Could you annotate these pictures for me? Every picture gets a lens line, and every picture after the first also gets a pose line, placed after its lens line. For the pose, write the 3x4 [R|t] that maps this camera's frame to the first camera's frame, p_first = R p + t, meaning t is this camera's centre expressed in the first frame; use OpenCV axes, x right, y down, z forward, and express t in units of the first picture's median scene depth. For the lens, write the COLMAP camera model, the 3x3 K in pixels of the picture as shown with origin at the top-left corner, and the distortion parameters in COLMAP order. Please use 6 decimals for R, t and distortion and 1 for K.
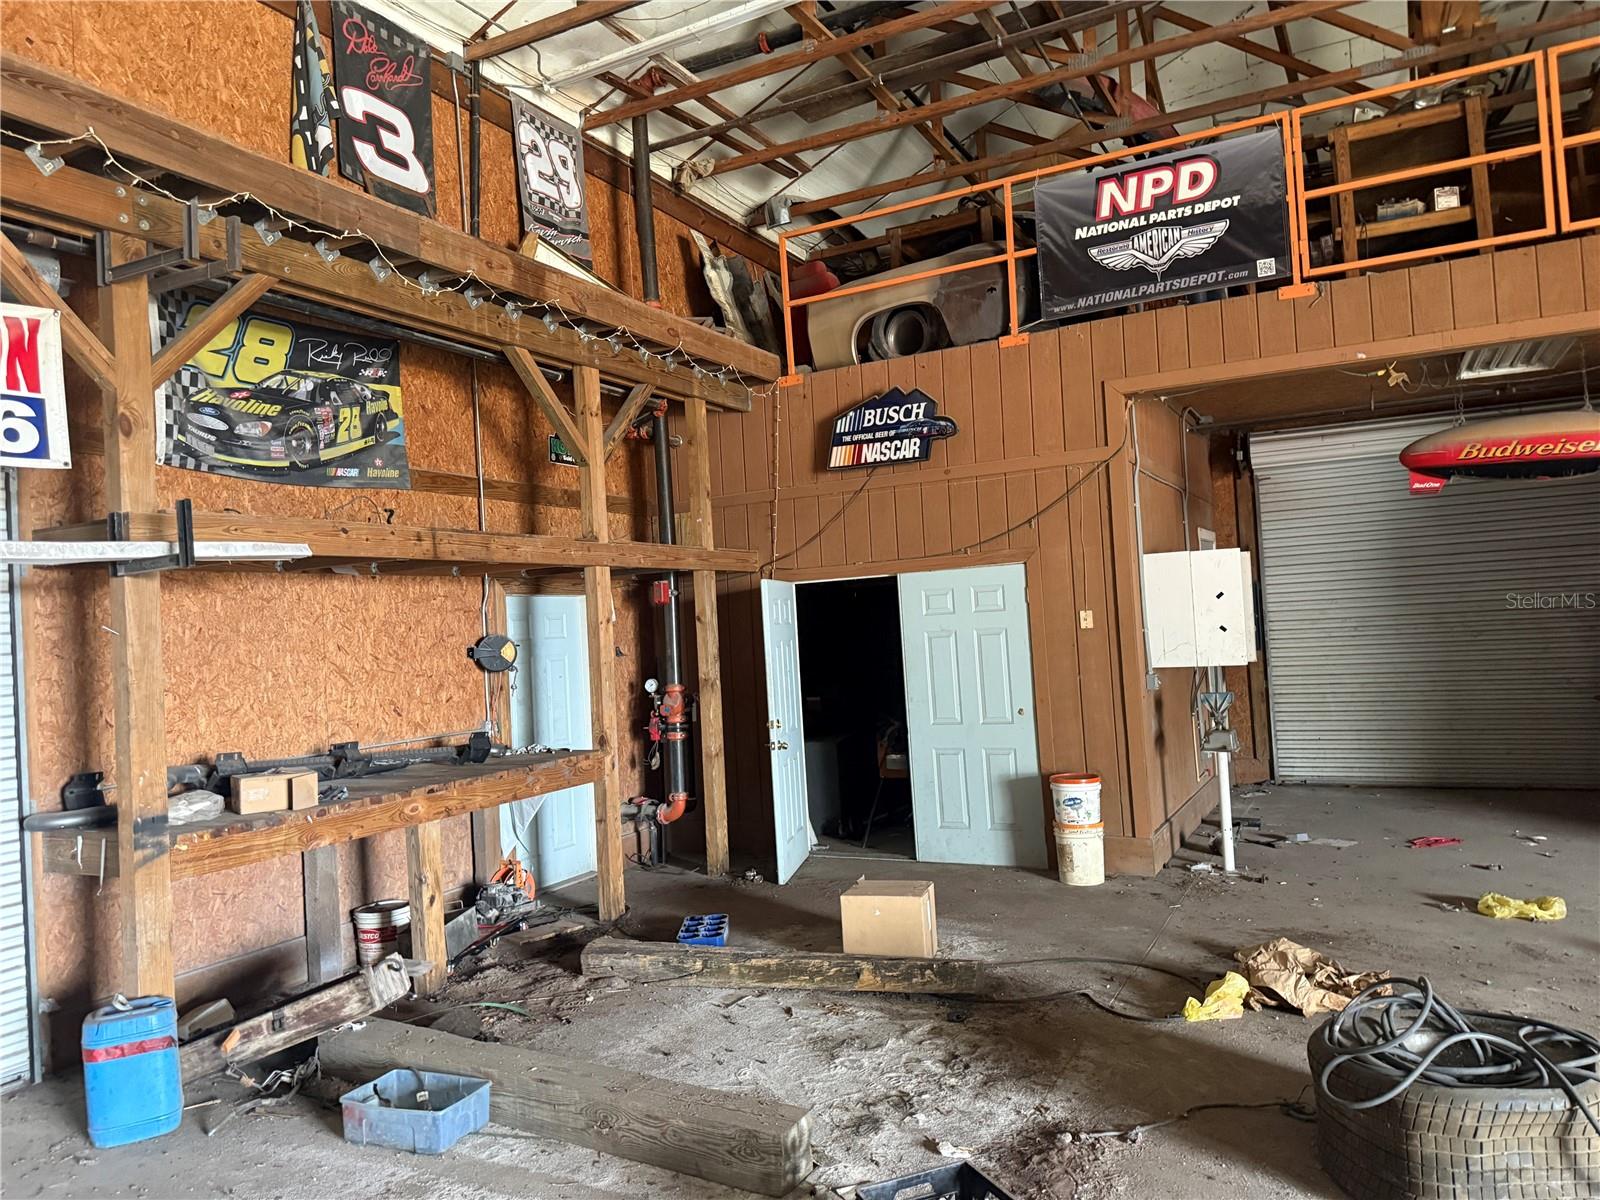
lens RADIAL K [[1131.9, 0, 800.0], [0, 1131.9, 579.7], [0, 0, 1]] dist [0.077729, -0.079641]
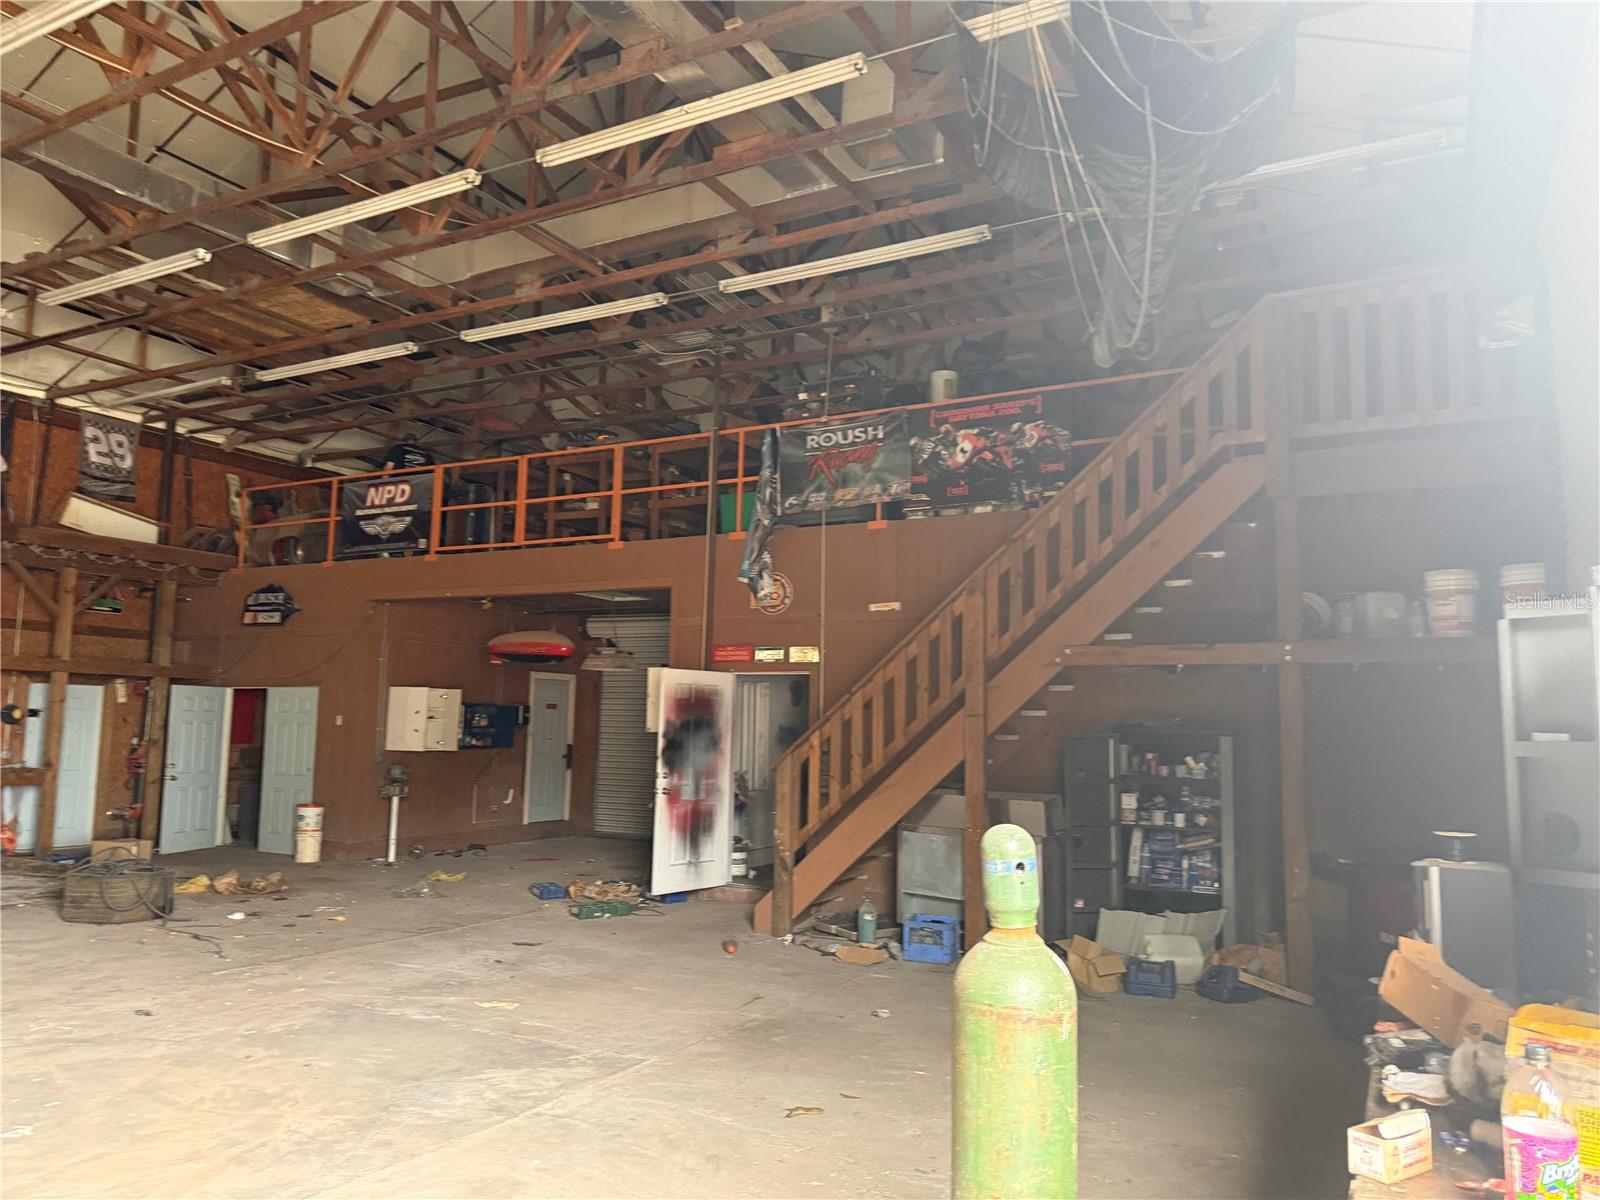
lens RADIAL K [[1131.9, 0, 802.3], [0, 1131.9, 601.7], [0, 0, 1]] dist [0.077729, -0.079641]
pose [[0.996477, 0.072728, -0.041769, 1.108126], [-0.075327, 0.995075, -0.064439, -0.096389], [0.036877, 0.067358, 0.997047, -0.867176]]
